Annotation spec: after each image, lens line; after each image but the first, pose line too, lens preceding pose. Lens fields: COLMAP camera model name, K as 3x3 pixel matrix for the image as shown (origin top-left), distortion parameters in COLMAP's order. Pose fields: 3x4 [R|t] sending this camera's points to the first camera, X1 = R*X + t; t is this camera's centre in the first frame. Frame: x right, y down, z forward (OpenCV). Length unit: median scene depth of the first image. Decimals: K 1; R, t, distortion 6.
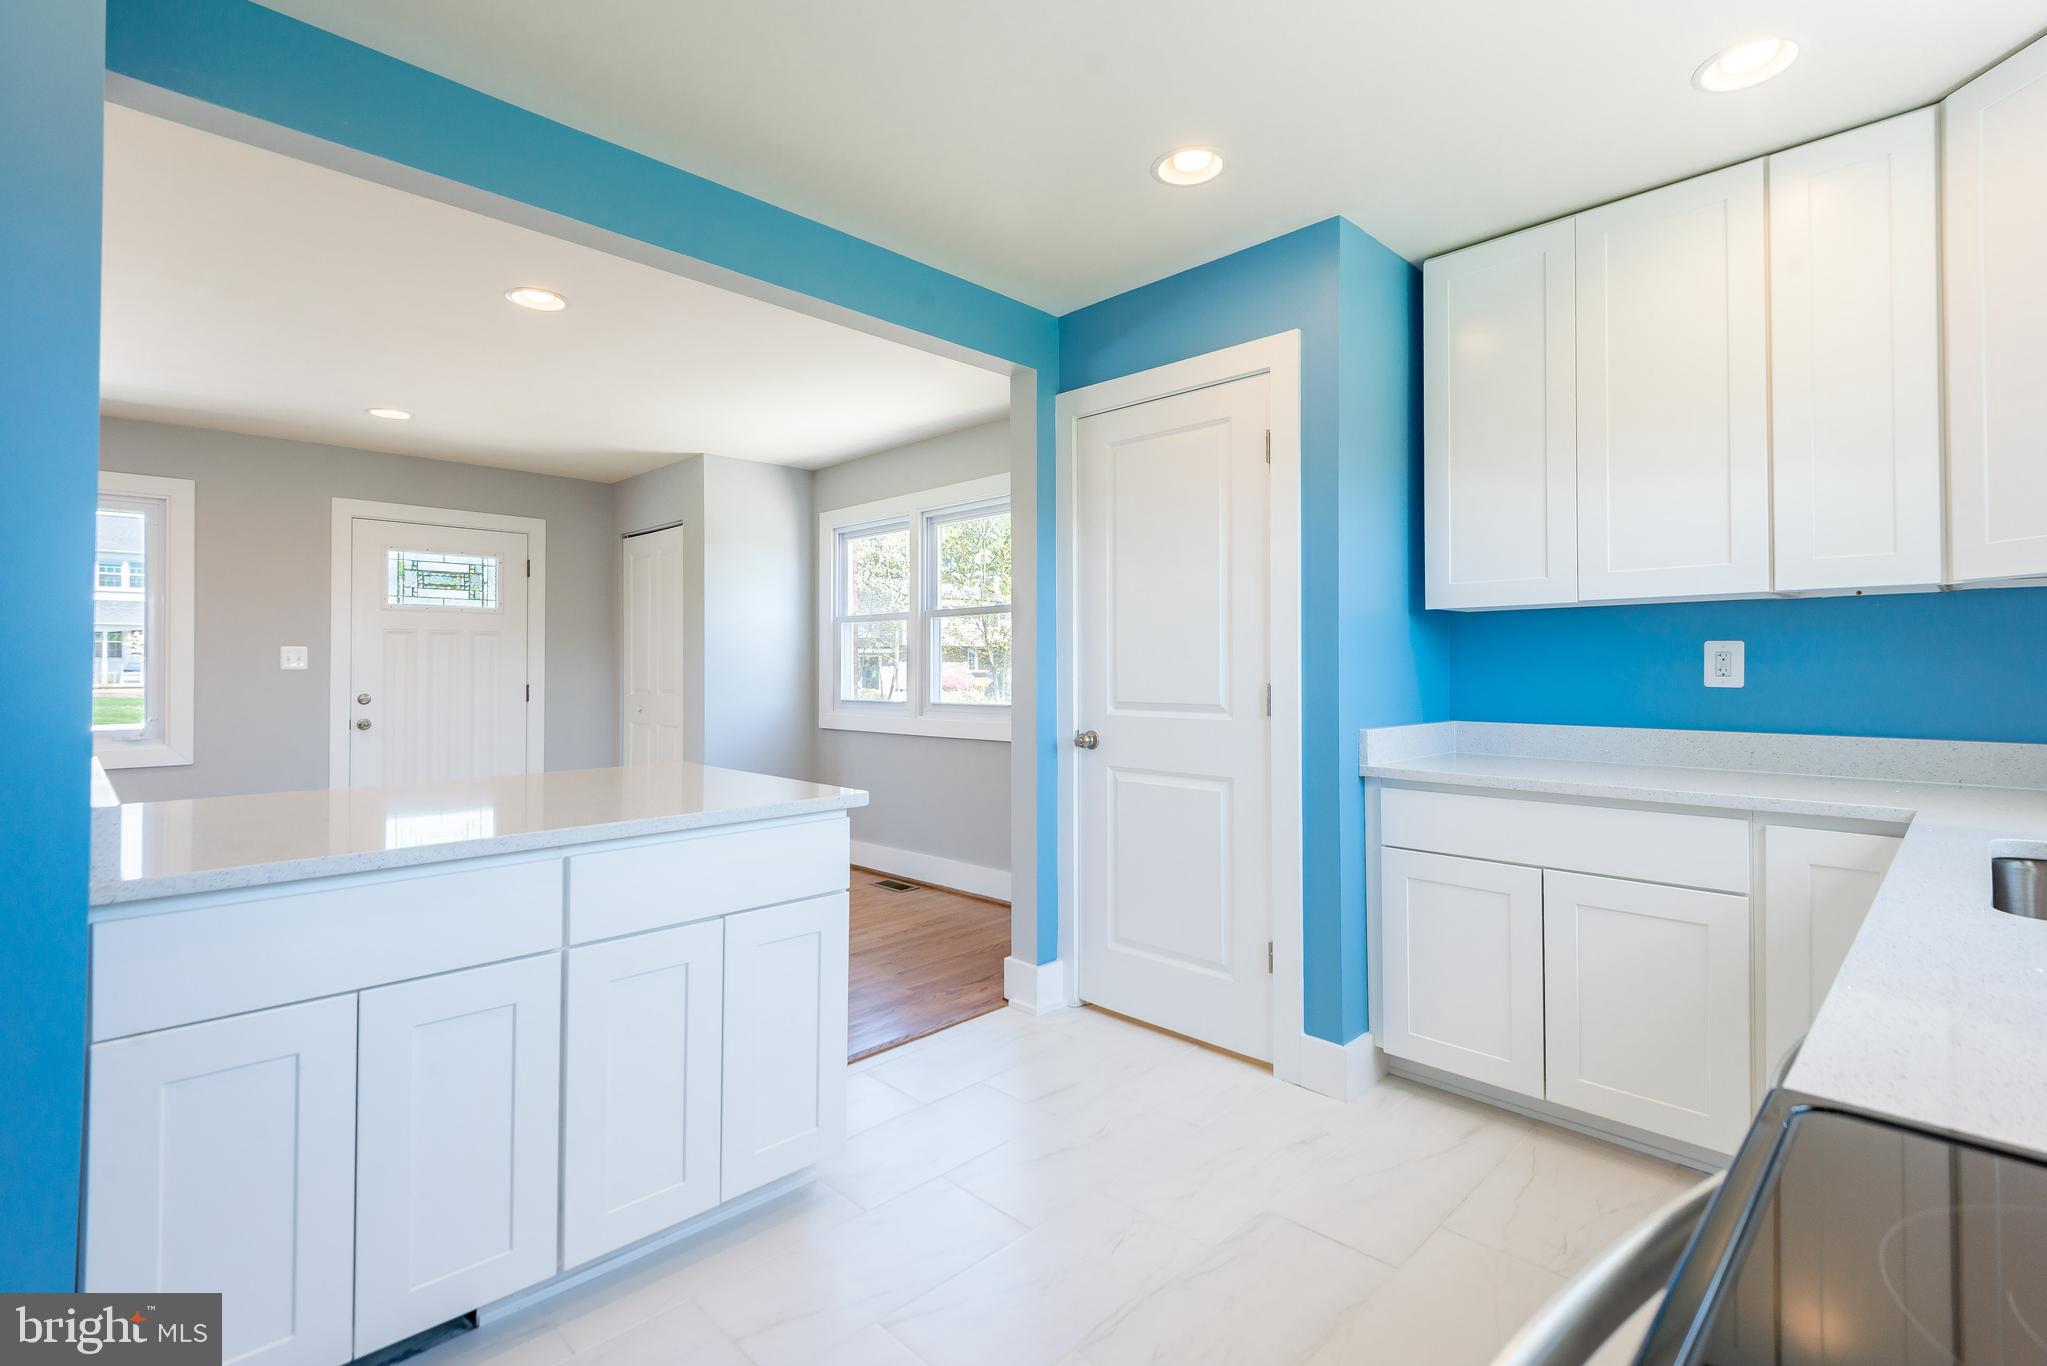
lens RADIAL K [[952.8, 0, 1027.7], [0, 952.8, 668.5], [0, 0, 1]] dist [0.018157, -0.001183]
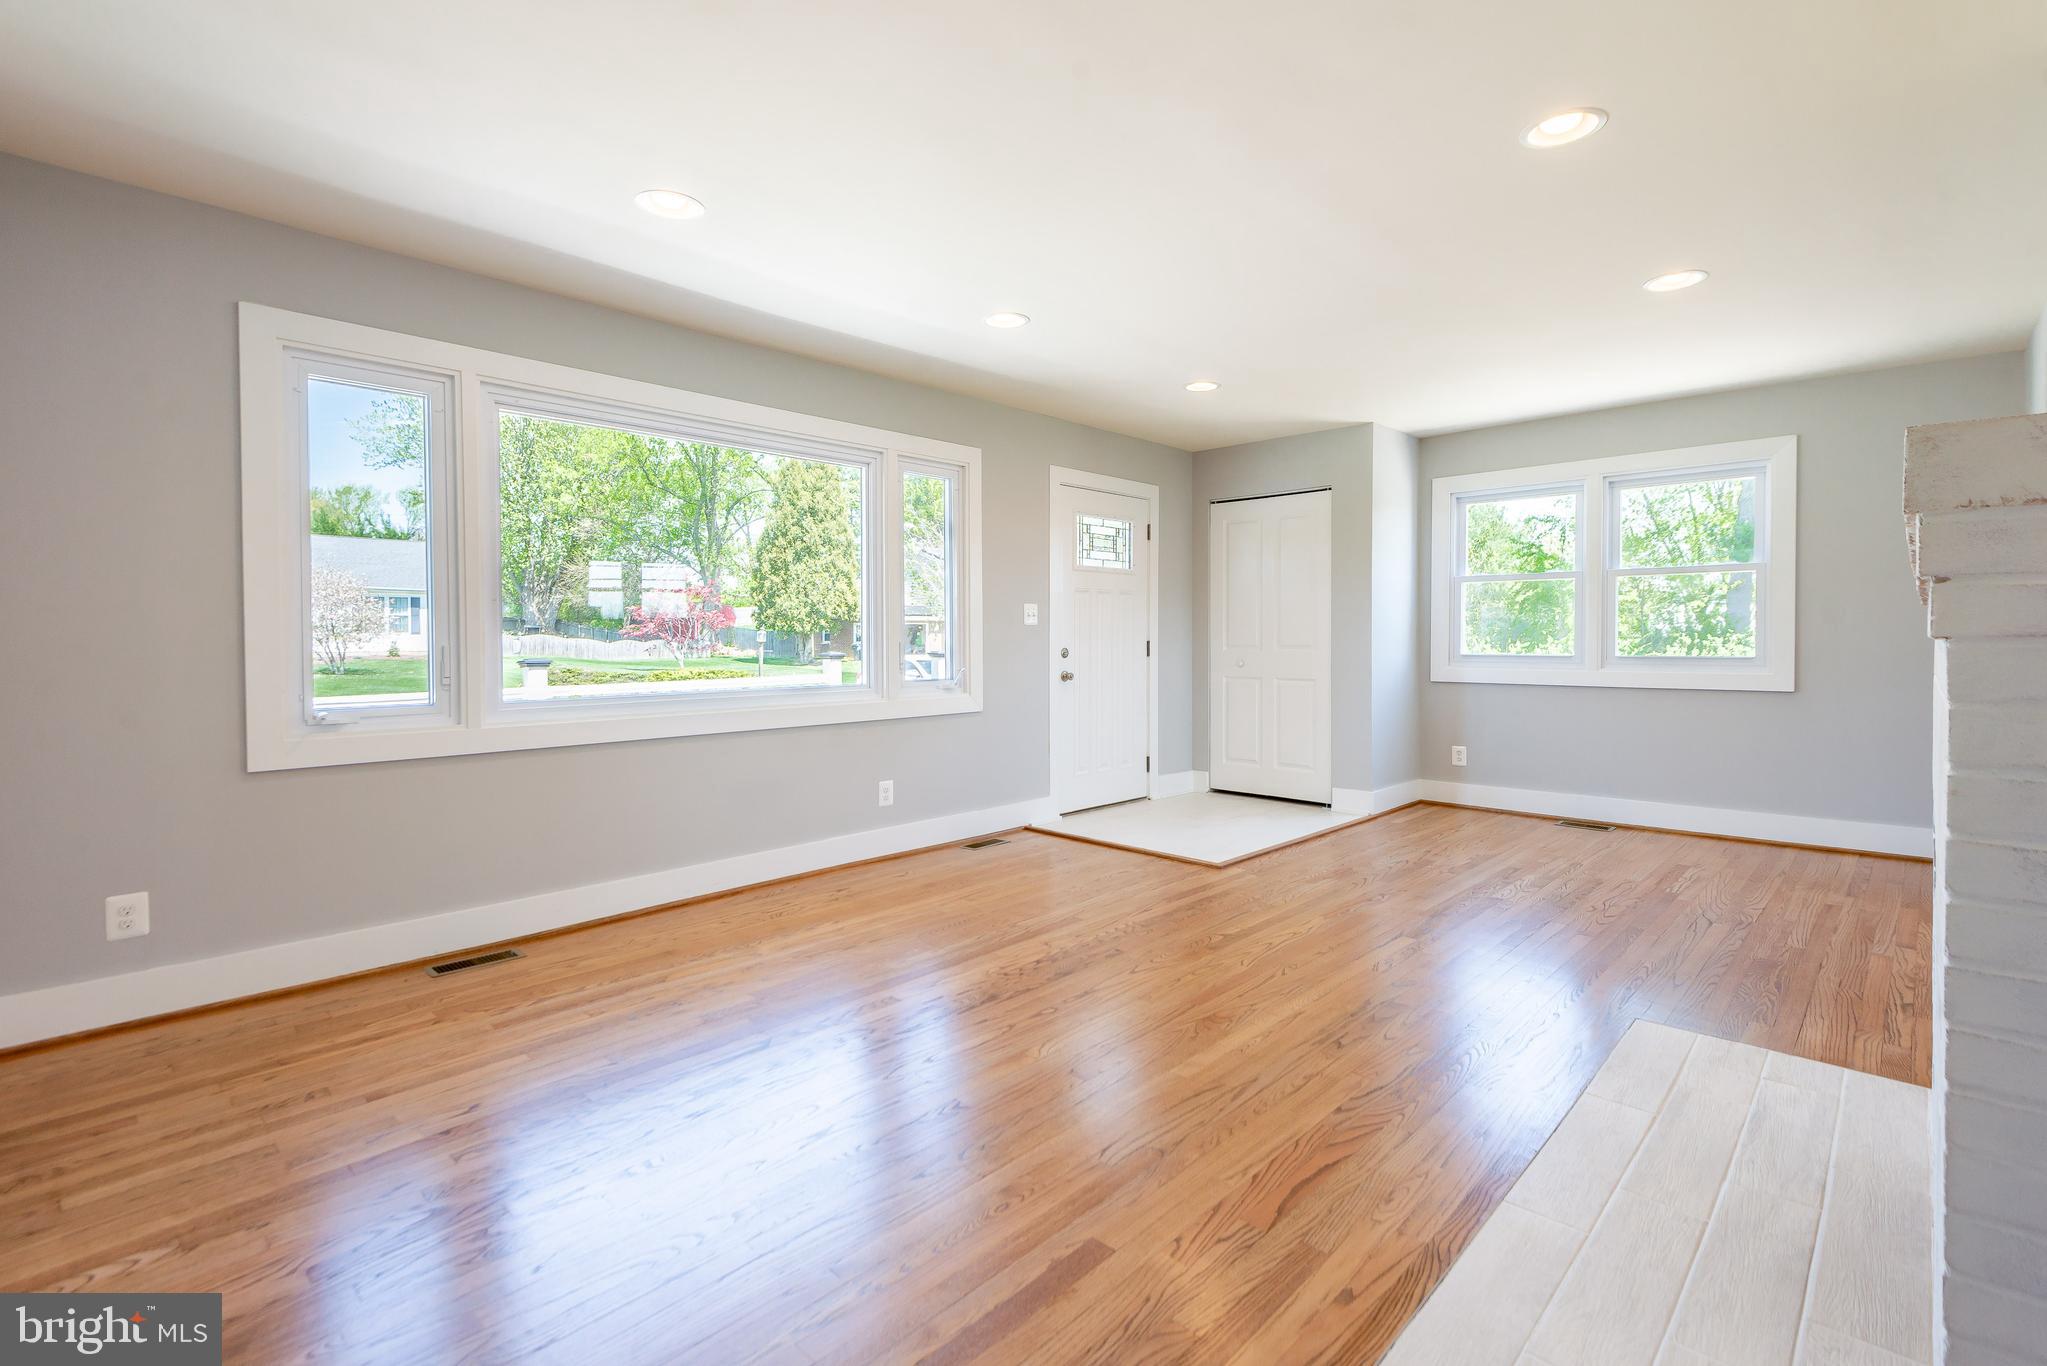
lens RADIAL K [[952.8, 0, 1031.9], [0, 952.8, 649.1], [0, 0, 1]] dist [0.018157, -0.001183]
pose [[0.999883, -0.001434, 0.015230, -0.745883], [0.001256, 0.999931, 0.011718, 0.014650], [-0.015246, -0.011698, 0.999815, -0.061551]]
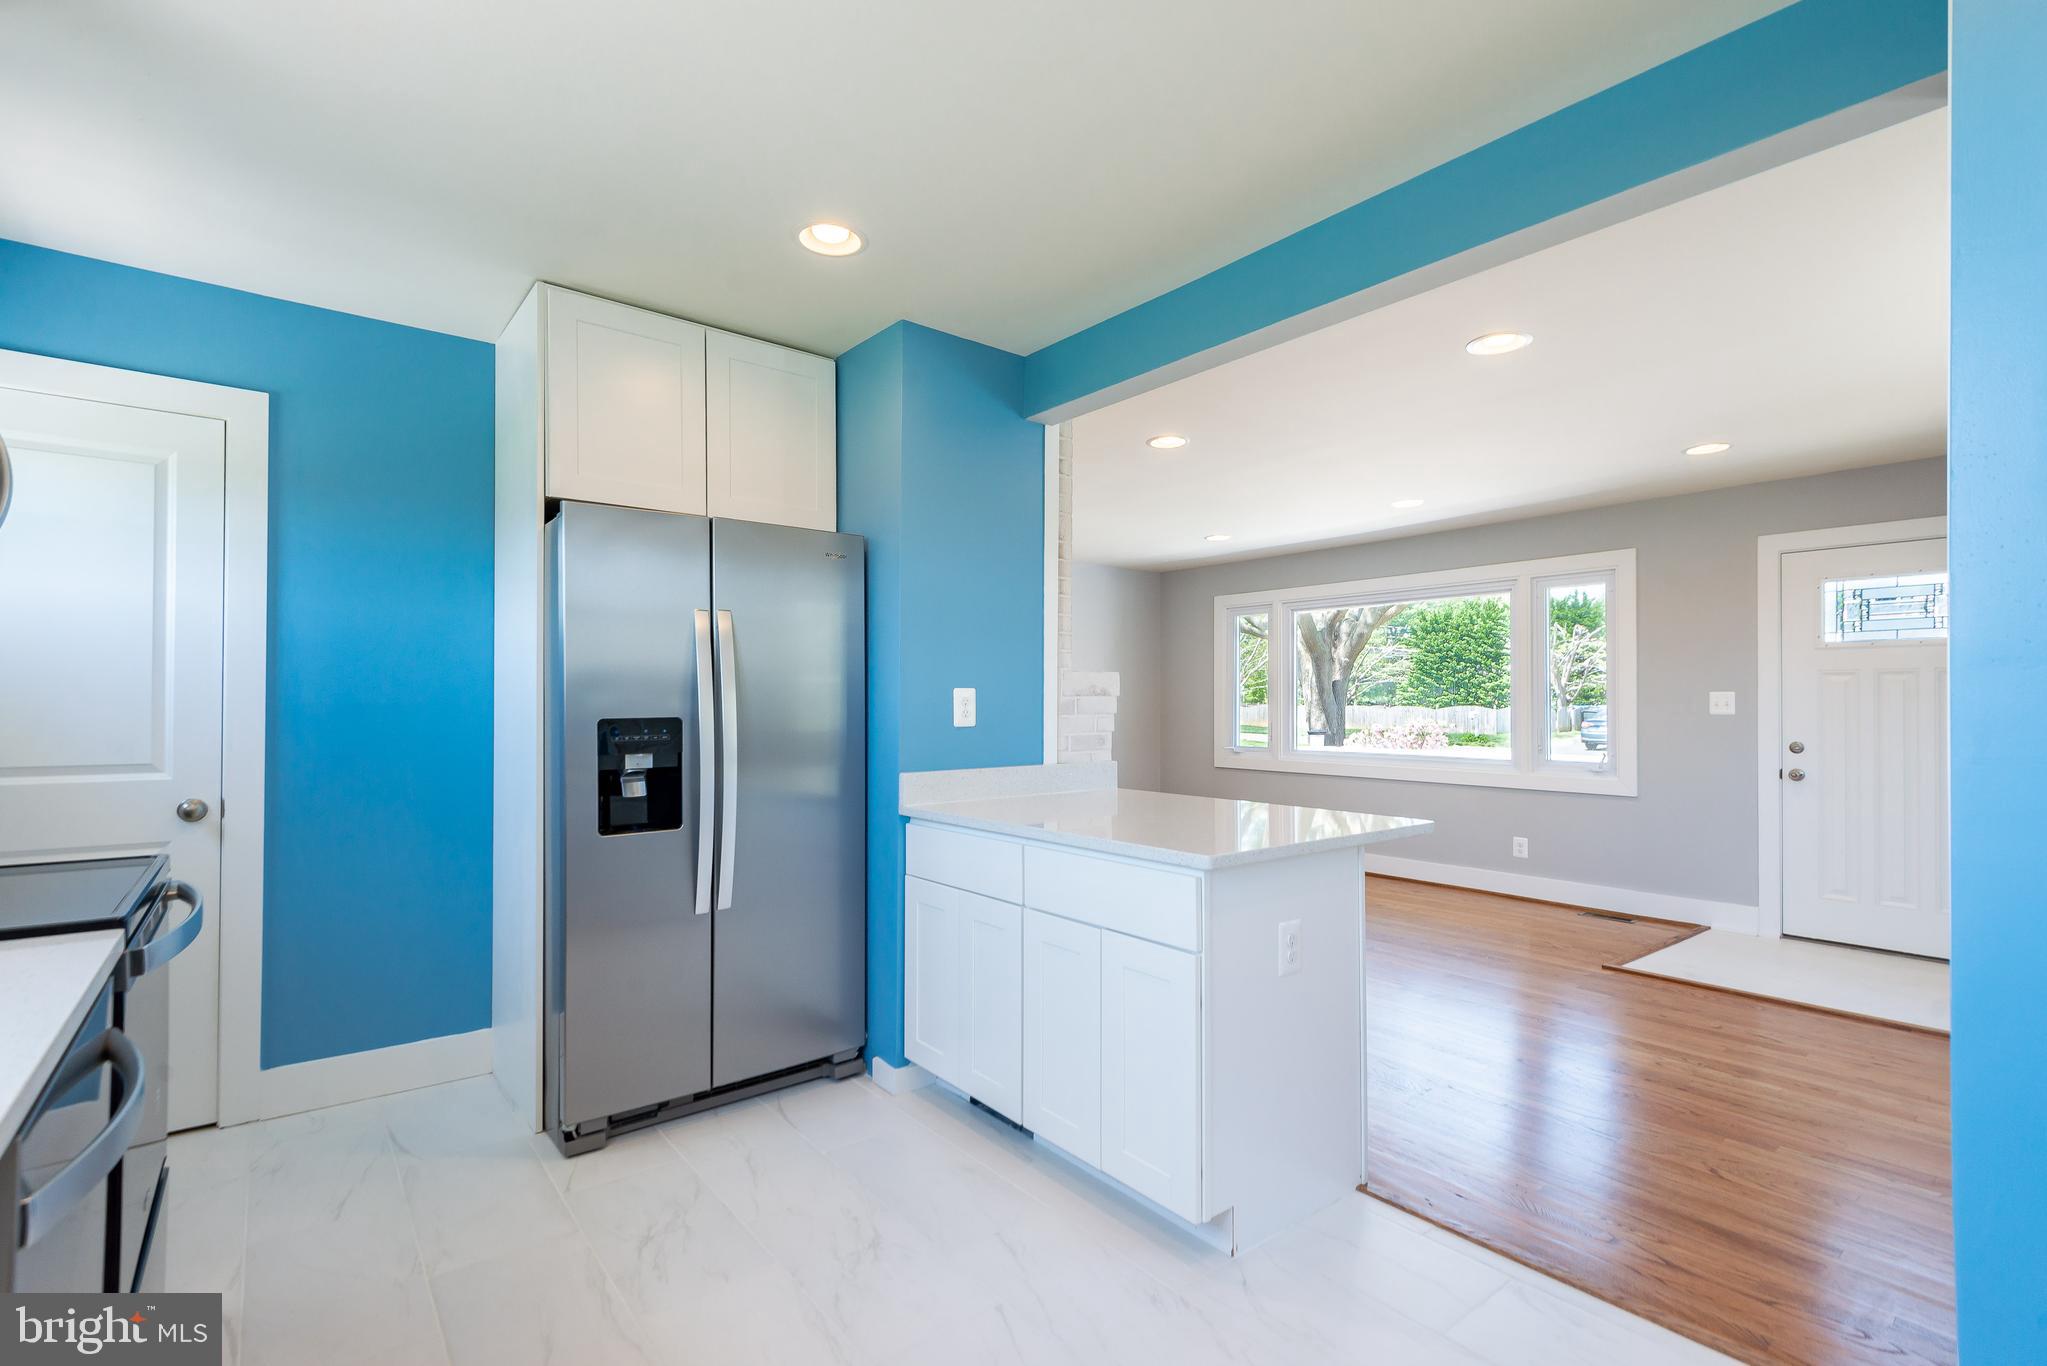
lens RADIAL K [[952.8, 0, 1019.2], [0, 952.8, 692.5], [0, 0, 1]] dist [0.018157, -0.001183]
pose [[-0.122746, -0.012822, -0.992355, 0.318403], [-0.001203, 0.999918, -0.012771, -0.008268], [0.992437, -0.000374, -0.122751, 0.375173]]
